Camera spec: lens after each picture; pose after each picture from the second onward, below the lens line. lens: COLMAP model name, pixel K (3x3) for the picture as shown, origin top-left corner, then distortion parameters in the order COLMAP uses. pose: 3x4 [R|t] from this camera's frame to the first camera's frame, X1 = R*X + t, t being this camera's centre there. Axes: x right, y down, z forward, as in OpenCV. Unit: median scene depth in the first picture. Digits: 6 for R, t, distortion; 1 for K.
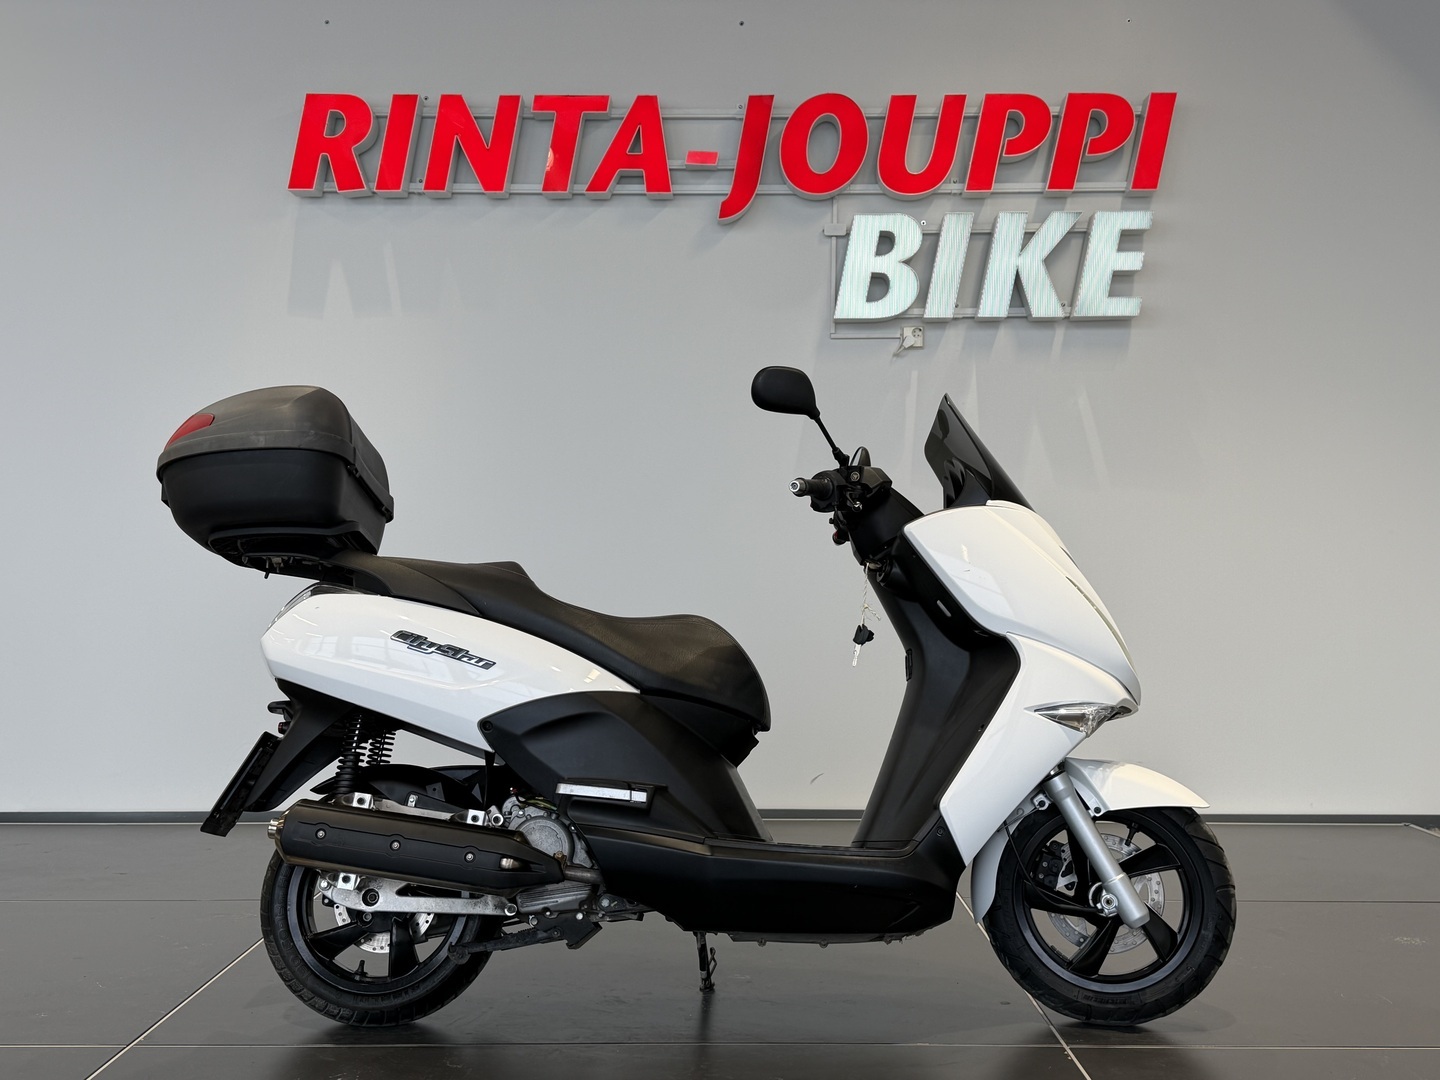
lens RADIAL K [[1487.8, 0, 720.0], [0, 1487.8, 540.0], [0, 0, 1]] dist [0.101096, -0.009394]
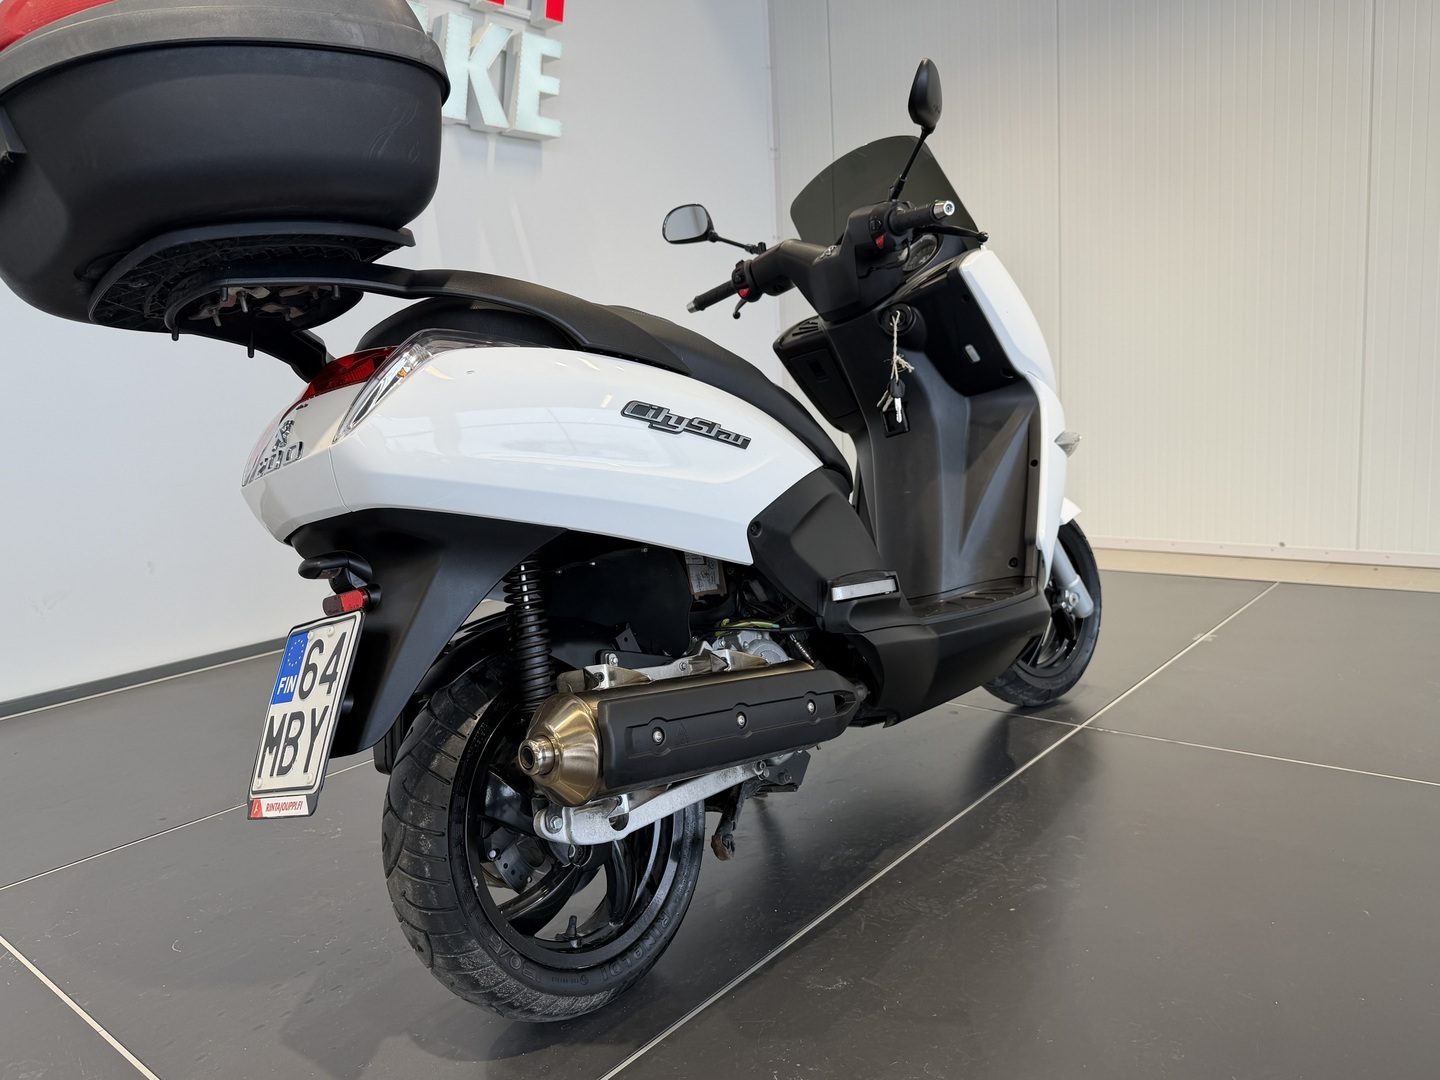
lens RADIAL K [[1037.3, 0, 712.0], [0, 1037.3, 533.0], [0, 0, 1]] dist [0.084206, -0.107642]
pose [[0.647017, -0.149282, 0.747719, -0.510471], [0.043961, 0.986319, 0.158878, 0.045819], [-0.761207, -0.069926, 0.644728, 0.670166]]
